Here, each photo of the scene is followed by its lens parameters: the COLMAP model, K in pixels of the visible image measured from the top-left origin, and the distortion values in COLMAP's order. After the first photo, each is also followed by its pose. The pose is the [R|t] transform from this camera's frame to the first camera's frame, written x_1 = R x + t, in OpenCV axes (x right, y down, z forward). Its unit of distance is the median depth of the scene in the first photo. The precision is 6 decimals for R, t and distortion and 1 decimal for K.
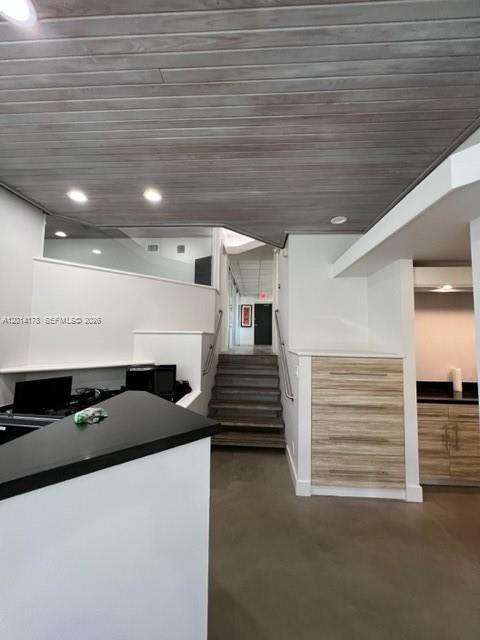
lens RADIAL K [[257.1, 0, 240.2], [0, 257.1, 320.8], [0, 0, 1]] dist [-0.001179, 0.000235]
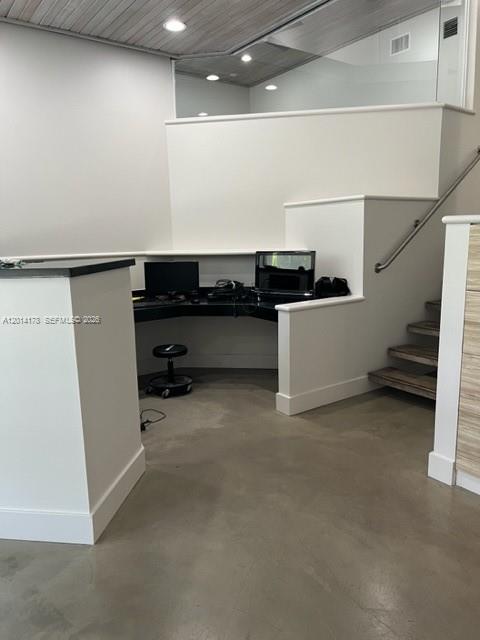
lens RADIAL K [[483.5, 0, 241.7], [0, 483.5, 317.5], [0, 0, 1]] dist [0.030136, -0.002917]
pose [[0.635477, 0.102709, -0.765258, 0.708869], [0.080798, 0.976826, 0.198200, 0.095360], [0.767881, -0.187782, 0.612451, 0.097913]]
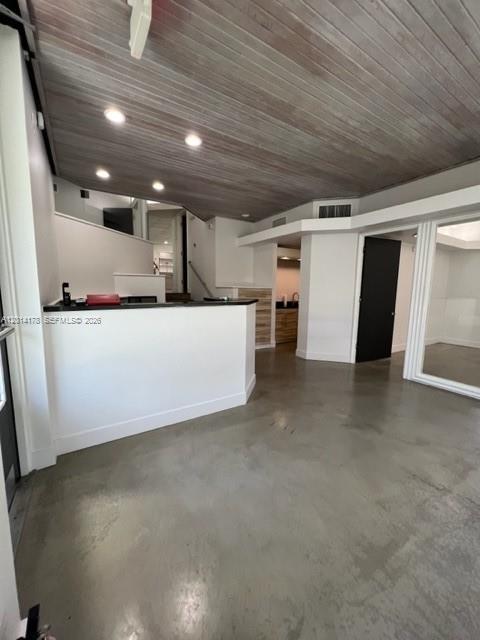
lens RADIAL K [[257.1, 0, 239.1], [0, 257.1, 321.3], [0, 0, 1]] dist [-0.001179, 0.000235]
pose [[0.823873, -0.076894, 0.561535, -0.877464], [-0.036917, 0.981370, 0.188549, 0.011477], [-0.565571, -0.176070, 0.805685, -0.692337]]
